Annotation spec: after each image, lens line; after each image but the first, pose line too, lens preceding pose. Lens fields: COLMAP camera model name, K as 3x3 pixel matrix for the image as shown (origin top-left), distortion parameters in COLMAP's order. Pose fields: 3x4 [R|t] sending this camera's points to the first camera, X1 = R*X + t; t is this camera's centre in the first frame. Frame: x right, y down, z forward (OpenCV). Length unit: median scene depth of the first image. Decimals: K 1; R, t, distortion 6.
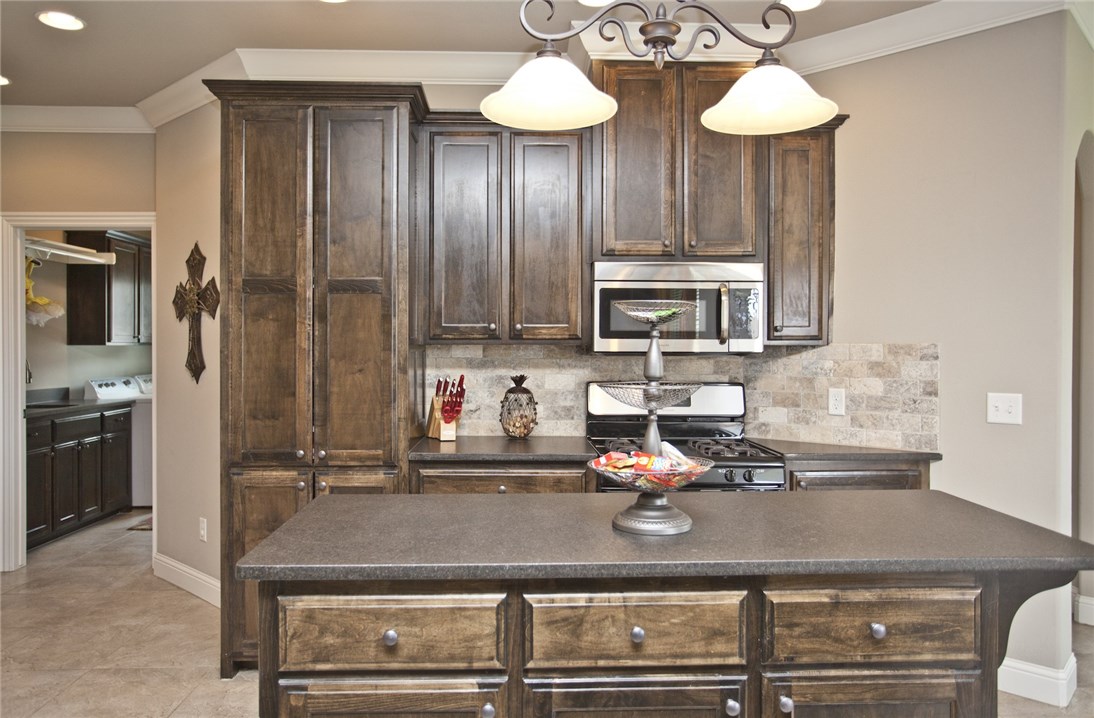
lens RADIAL K [[769.9, 0, 542.5], [0, 769.9, 356.3], [0, 0, 1]] dist [-0.040434, 0.003758]
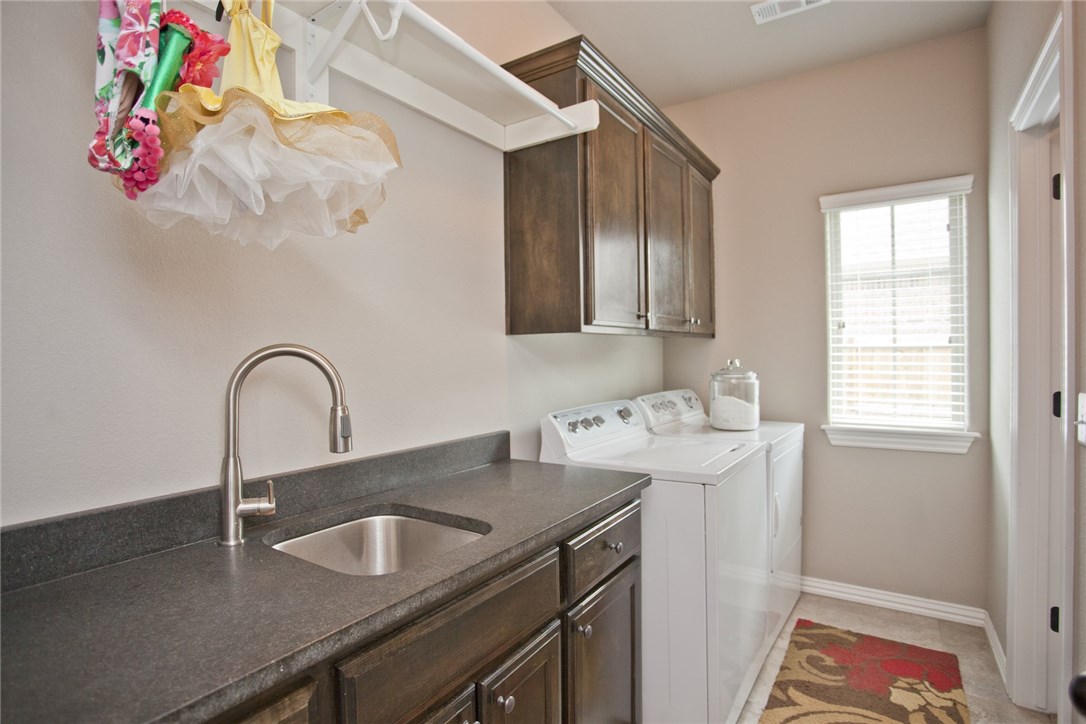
lens RADIAL K [[545.2, 0, 544.7], [0, 545.2, 356.4], [0, 0, 1]] dist [-0.056091, 0.018152]
pose [[0.817746, -0.004382, -0.575563, -0.412036], [0.006436, 0.999978, 0.001531, -0.003006], [0.575543, -0.004957, 0.817756, 0.730236]]
